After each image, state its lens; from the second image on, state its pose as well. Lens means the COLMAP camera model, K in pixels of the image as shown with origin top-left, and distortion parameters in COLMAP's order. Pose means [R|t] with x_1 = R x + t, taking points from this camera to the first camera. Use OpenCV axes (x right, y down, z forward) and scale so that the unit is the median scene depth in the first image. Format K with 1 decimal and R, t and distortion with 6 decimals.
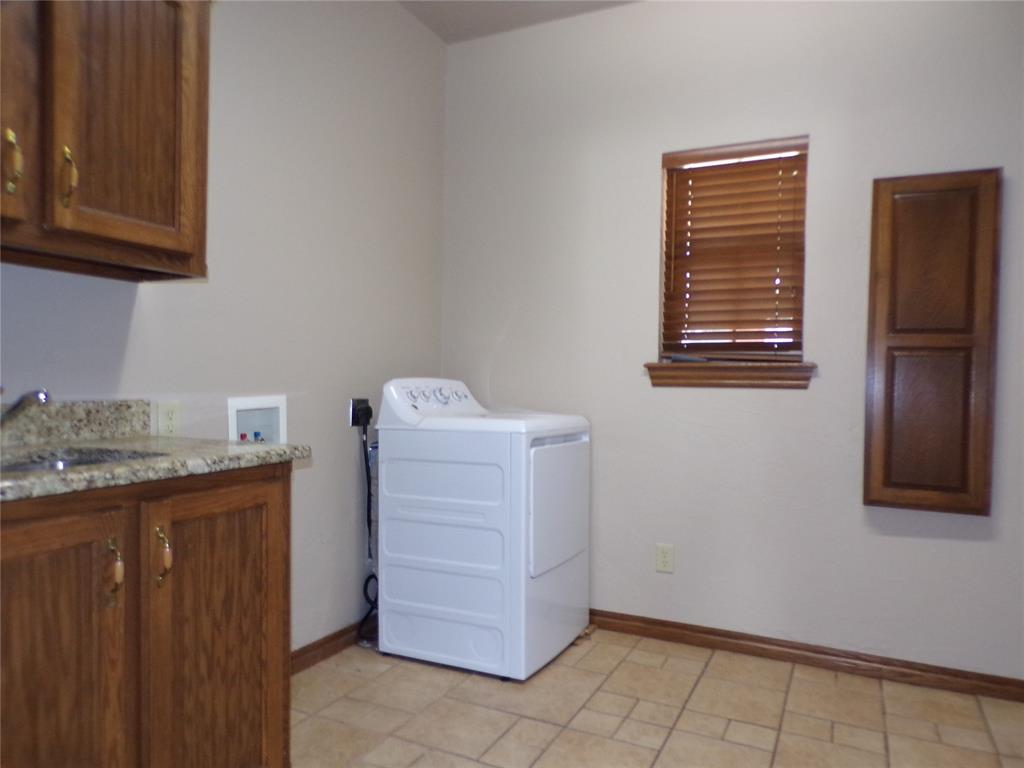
lens RADIAL K [[700.8, 0, 508.2], [0, 700.8, 399.1], [0, 0, 1]] dist [-0.000494, 0.002100]
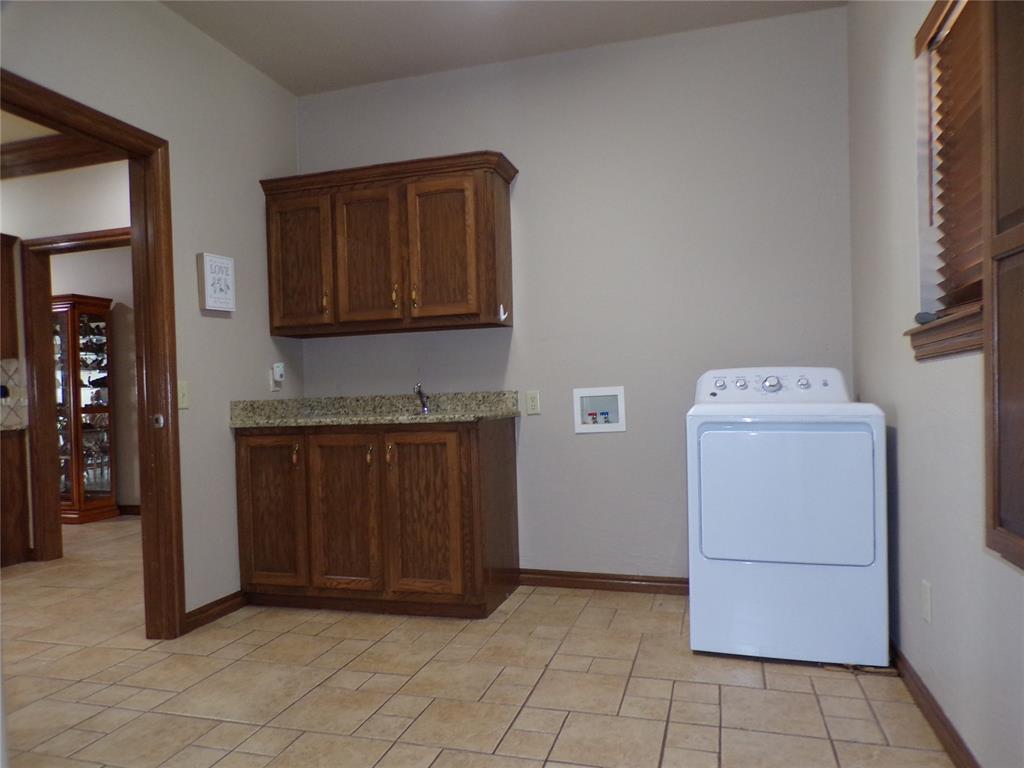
lens RADIAL K [[721.2, 0, 517.2], [0, 721.2, 389.4], [0, 0, 1]] dist [-0.003624, 0.028157]
pose [[0.171278, -0.013587, -0.985129, 1.674245], [0.004575, 0.999905, -0.012996, 0.028111], [0.985212, -0.002281, 0.171323, 0.868314]]
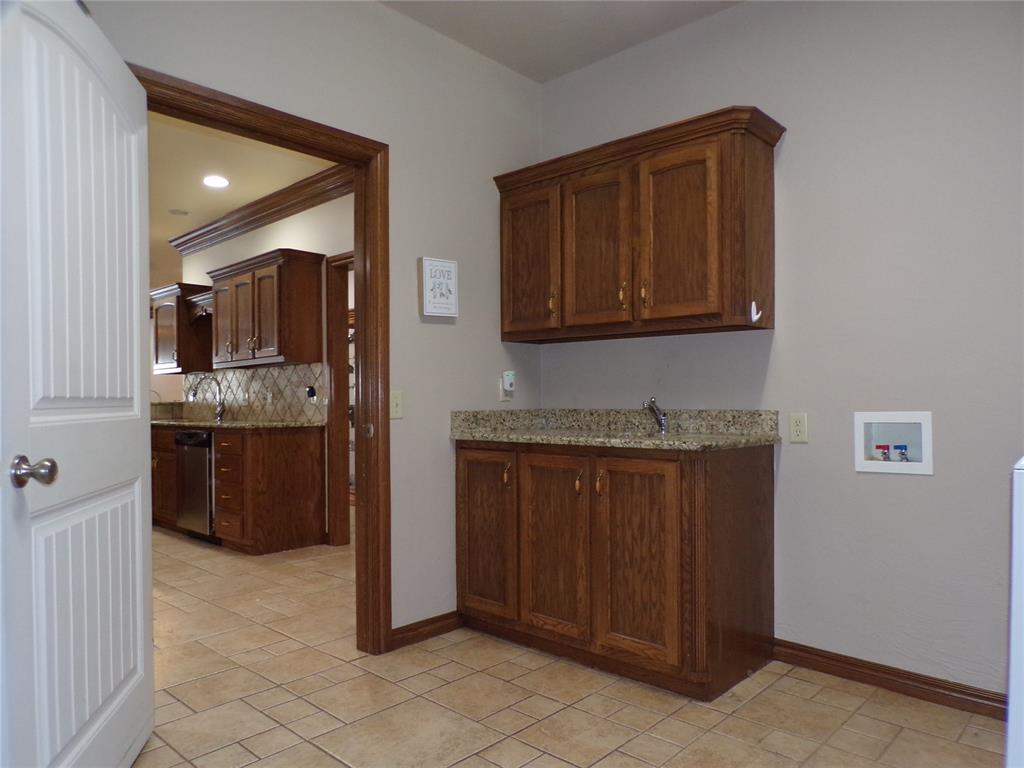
lens RADIAL K [[714.3, 0, 511.2], [0, 714.3, 389.1], [0, 0, 1]] dist [-0.005098, -0.001775]
pose [[-0.289472, -0.015507, -0.957061, 1.293086], [-0.026658, 0.999612, -0.008133, -0.021080], [0.956815, 0.023159, -0.289773, 1.150273]]
